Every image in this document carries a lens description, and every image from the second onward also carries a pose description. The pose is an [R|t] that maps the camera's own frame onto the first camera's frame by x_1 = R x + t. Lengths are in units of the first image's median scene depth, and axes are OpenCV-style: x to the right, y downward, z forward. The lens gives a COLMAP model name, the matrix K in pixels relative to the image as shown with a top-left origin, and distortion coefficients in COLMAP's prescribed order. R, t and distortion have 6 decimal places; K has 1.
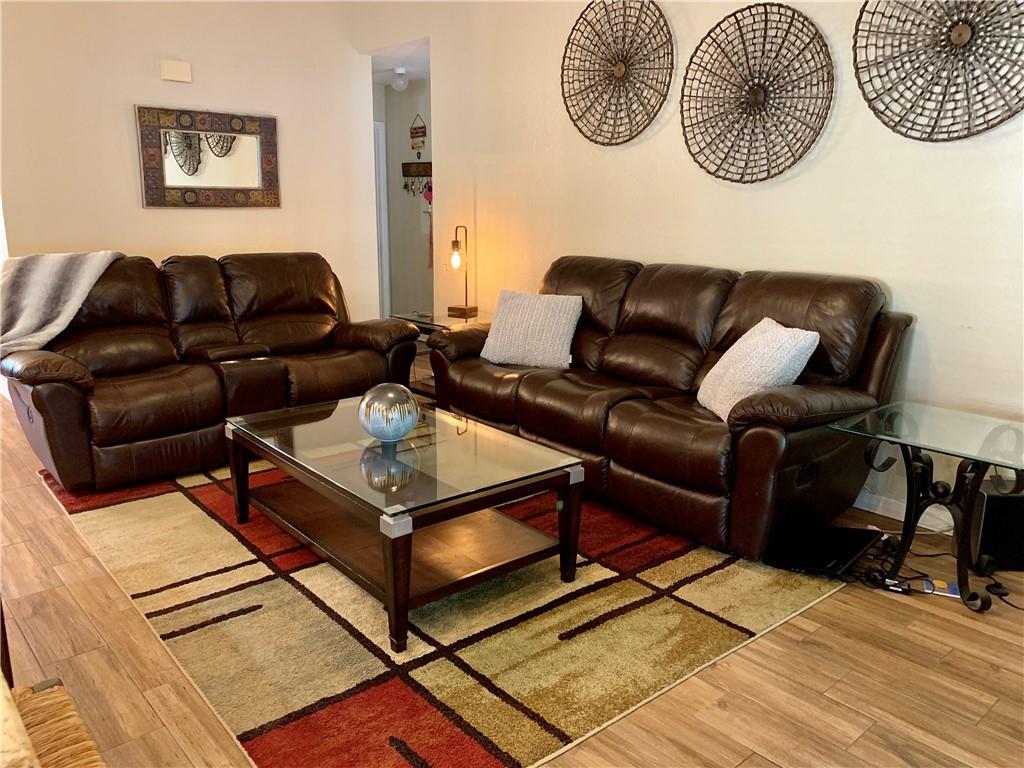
lens RADIAL K [[785.3, 0, 516.7], [0, 785.3, 382.2], [0, 0, 1]] dist [0.029926, -0.038181]
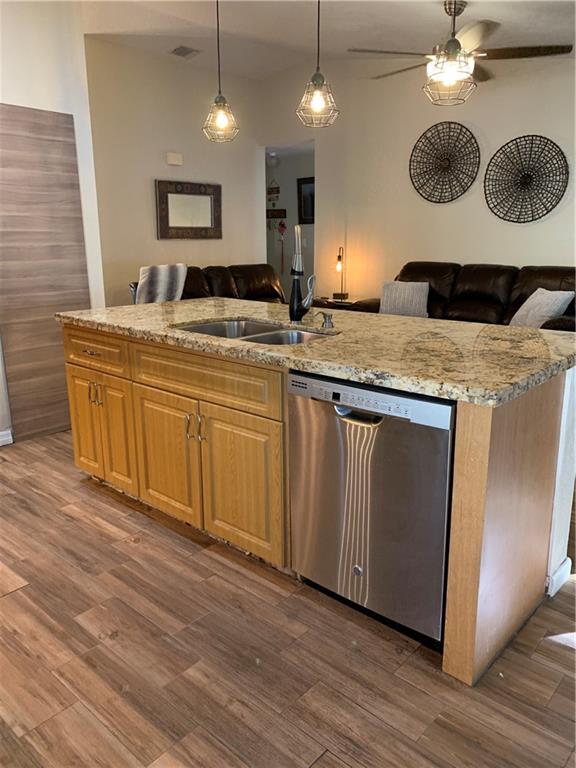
lens RADIAL K [[589.0, 0, 289.3], [0, 589.0, 390.5], [0, 0, 1]] dist [0.029926, -0.038181]
pose [[0.992013, -0.042865, 0.118632, -0.440175], [0.038469, 0.998494, 0.039102, 0.084638], [-0.120130, -0.034226, 0.992168, -0.402204]]
